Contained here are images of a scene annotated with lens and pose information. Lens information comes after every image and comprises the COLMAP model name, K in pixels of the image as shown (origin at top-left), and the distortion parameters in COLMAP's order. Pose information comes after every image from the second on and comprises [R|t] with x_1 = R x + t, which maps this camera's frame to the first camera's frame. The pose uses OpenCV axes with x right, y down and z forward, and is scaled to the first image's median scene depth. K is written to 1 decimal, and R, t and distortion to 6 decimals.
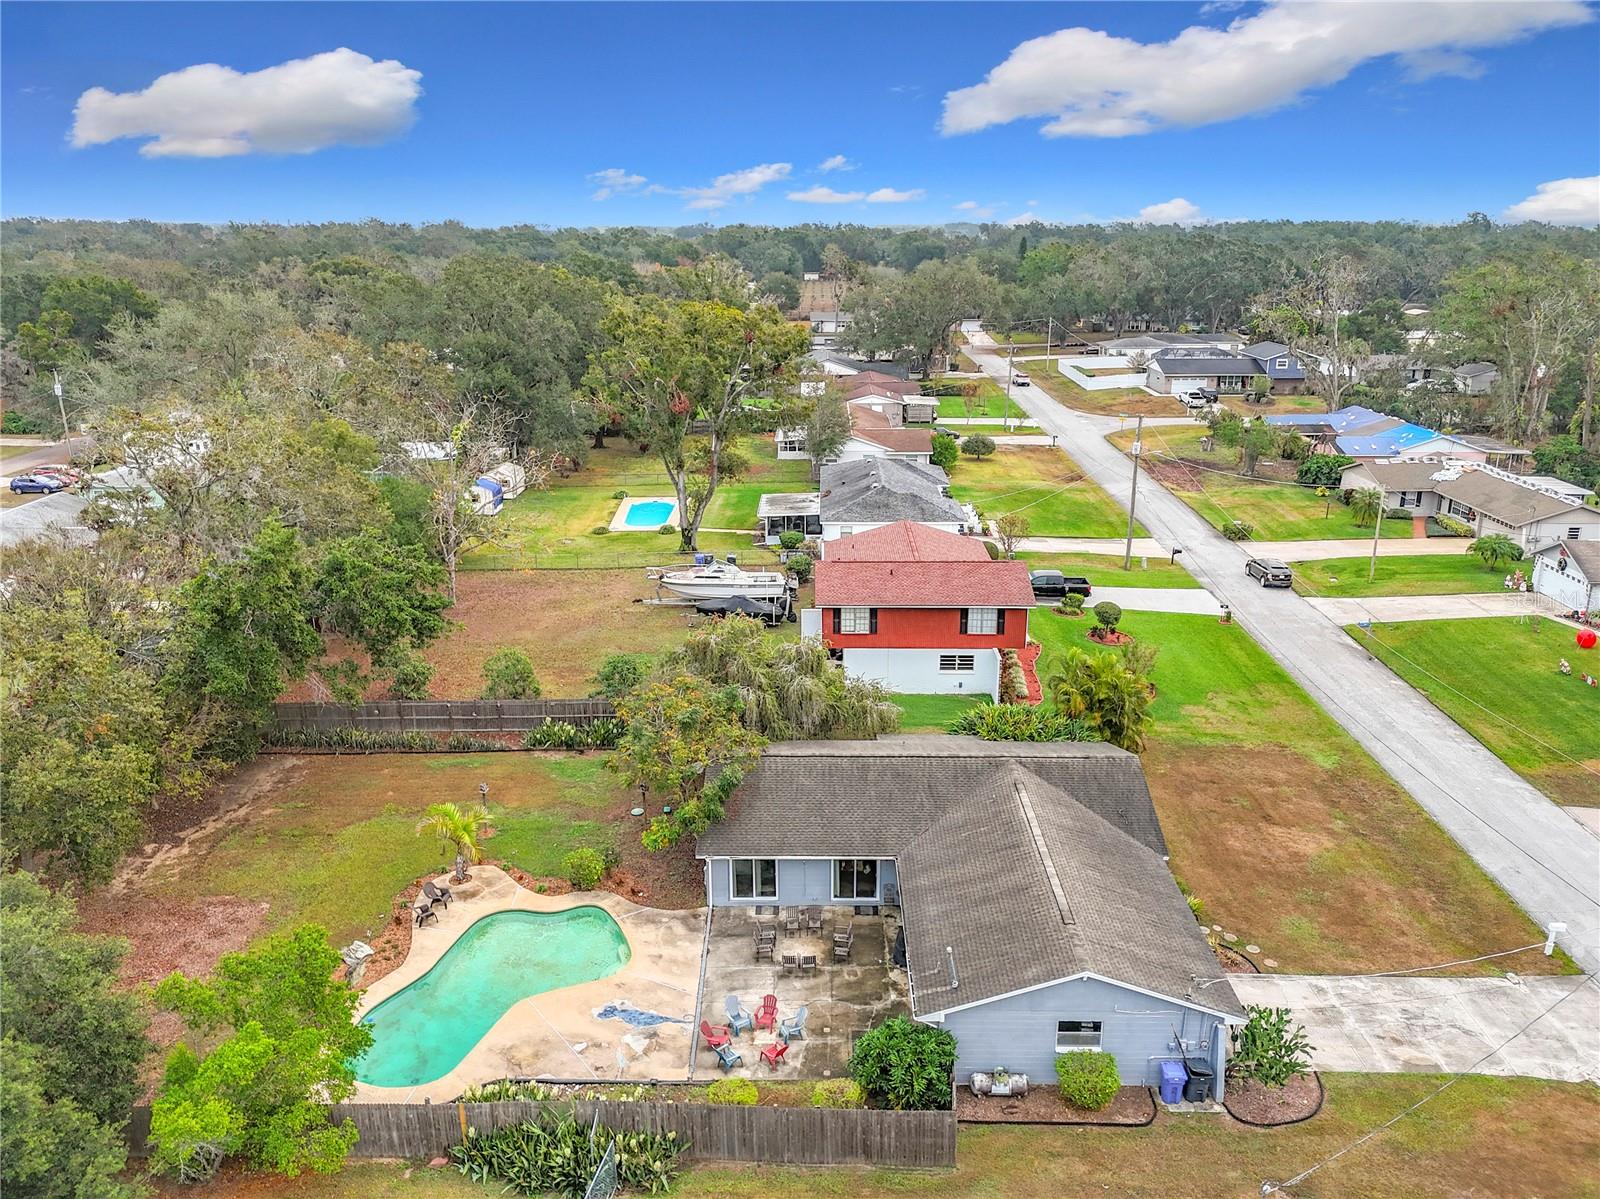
lens RADIAL K [[1205.0, 0, 811.5], [0, 1205.0, 598.3], [0, 0, 1]] dist [0.005015, 0.003095]
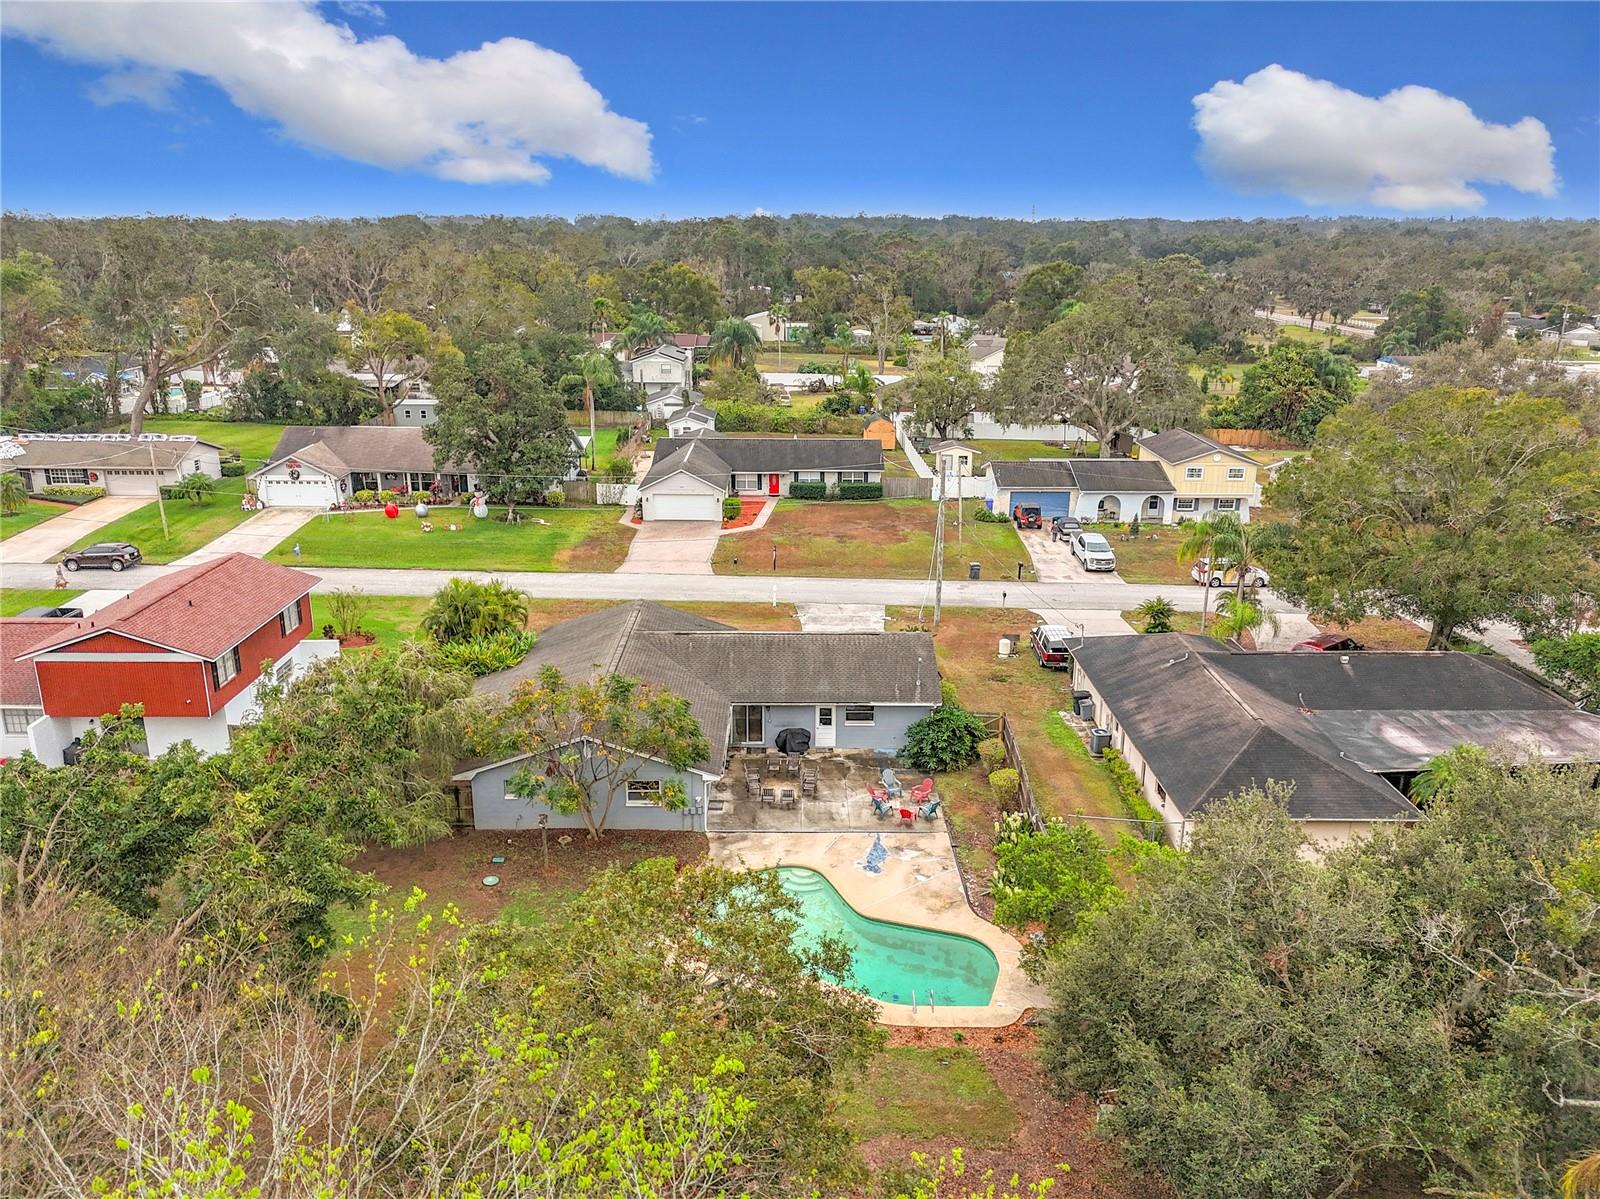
lens RADIAL K [[1182.9, 0, 803.8], [0, 1182.9, 598.5], [0, 0, 1]] dist [0.069427, -0.062156]
pose [[-0.014804, -0.298714, 0.954228, -1.133569], [0.295584, 0.910373, 0.289572, -0.221984], [-0.955202, 0.286341, 0.074818, 0.896324]]
